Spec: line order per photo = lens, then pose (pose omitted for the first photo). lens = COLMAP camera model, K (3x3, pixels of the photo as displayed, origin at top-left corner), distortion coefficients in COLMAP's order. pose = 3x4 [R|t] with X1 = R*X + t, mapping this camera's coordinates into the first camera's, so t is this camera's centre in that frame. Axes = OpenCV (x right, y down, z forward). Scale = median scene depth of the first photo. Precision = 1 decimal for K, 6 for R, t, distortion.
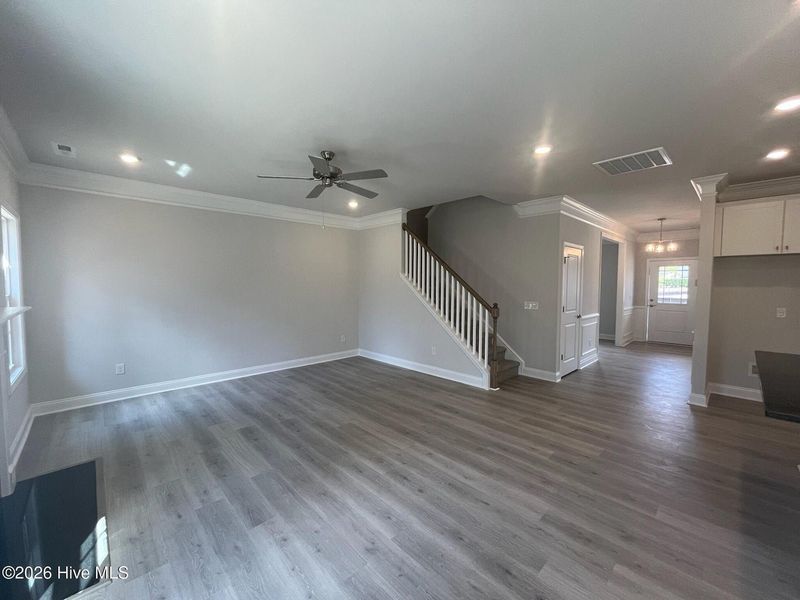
lens RADIAL K [[323.6, 0, 398.9], [0, 323.6, 299.0], [0, 0, 1]] dist [-0.006243, -0.000418]
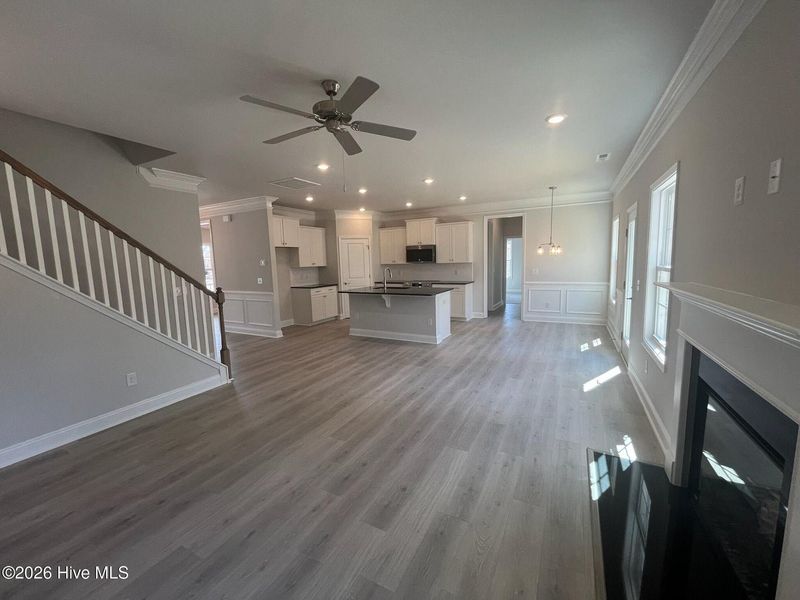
lens RADIAL K [[323.6, 0, 398.9], [0, 323.6, 299.0], [0, 0, 1]] dist [-0.006243, -0.000418]
pose [[-0.307787, -0.109922, 0.945084, -0.914283], [0.075048, 0.987404, 0.139285, -0.055430], [-0.948491, 0.113797, -0.295661, 1.018064]]
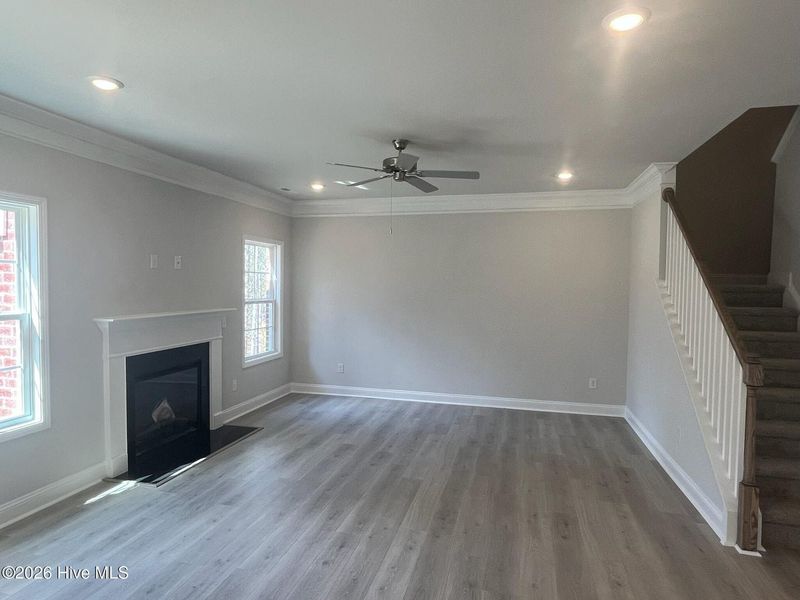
lens RADIAL K [[471.1, 0, 400.0], [0, 471.1, 300.0], [0, 0, 1]] dist [-0.002494, -0.000940]
pose [[0.526636, 0.030007, -0.849561, 0.745470], [-0.053087, 0.998587, 0.002362, -0.042643], [0.848431, 0.043857, 0.527485, 0.340993]]
